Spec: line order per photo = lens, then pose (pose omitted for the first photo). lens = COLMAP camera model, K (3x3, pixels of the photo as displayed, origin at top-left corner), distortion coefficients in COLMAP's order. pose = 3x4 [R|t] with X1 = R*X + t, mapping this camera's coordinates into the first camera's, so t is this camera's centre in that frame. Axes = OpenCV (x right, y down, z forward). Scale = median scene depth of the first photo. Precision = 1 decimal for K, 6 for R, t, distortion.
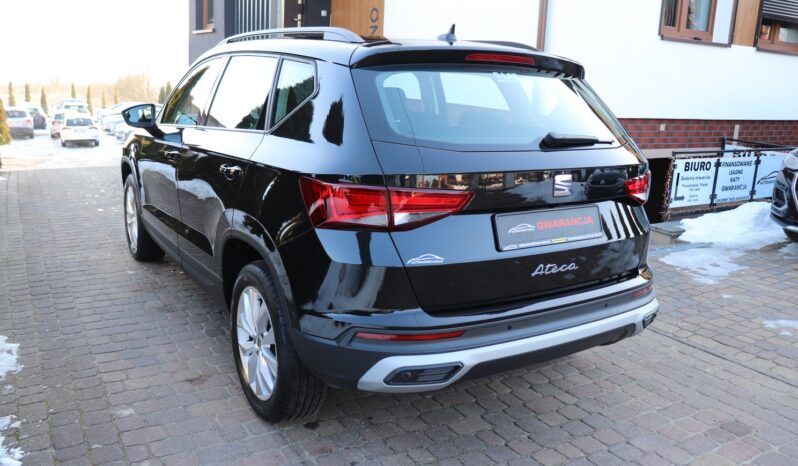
lens RADIAL K [[658.4, 0, 400.4], [0, 658.4, 230.2], [0, 0, 1]] dist [-0.169751, 0.141720]
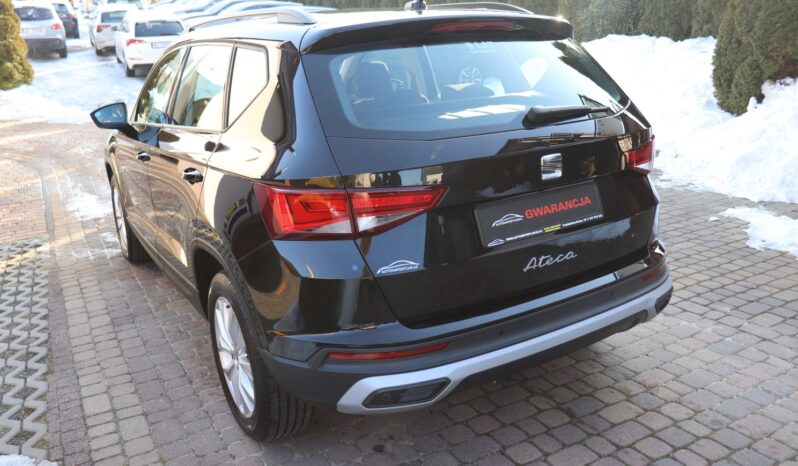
lens RADIAL K [[658.4, 0, 390.3], [0, 658.4, 226.6], [0, 0, 1]] dist [-0.169751, 0.141720]
pose [[0.995524, -0.078999, -0.051875, 0.070945], [0.081785, 0.995187, 0.053978, -0.052713], [0.047361, -0.057979, 0.997194, 0.108314]]
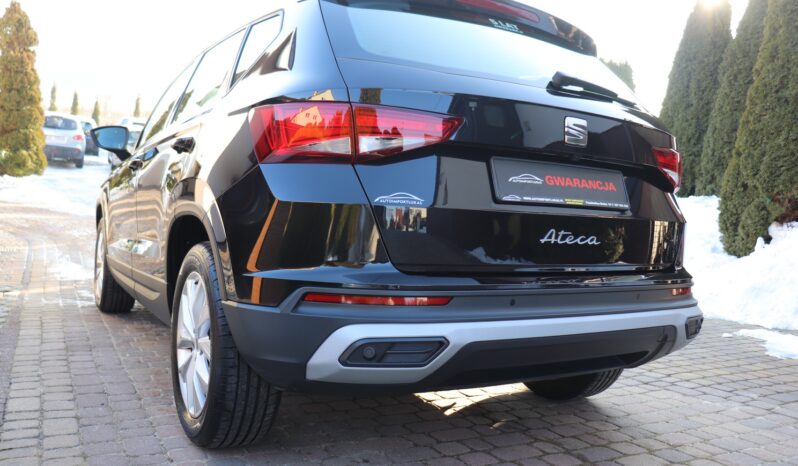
lens RADIAL K [[658.4, 0, 391.9], [0, 658.4, 226.8], [0, 0, 1]] dist [-0.169751, 0.141720]
pose [[0.999267, 0.014697, -0.035355, 0.051830], [-0.021431, 0.979895, -0.198362, 0.206357], [0.031729, 0.198974, 0.979491, 0.231040]]
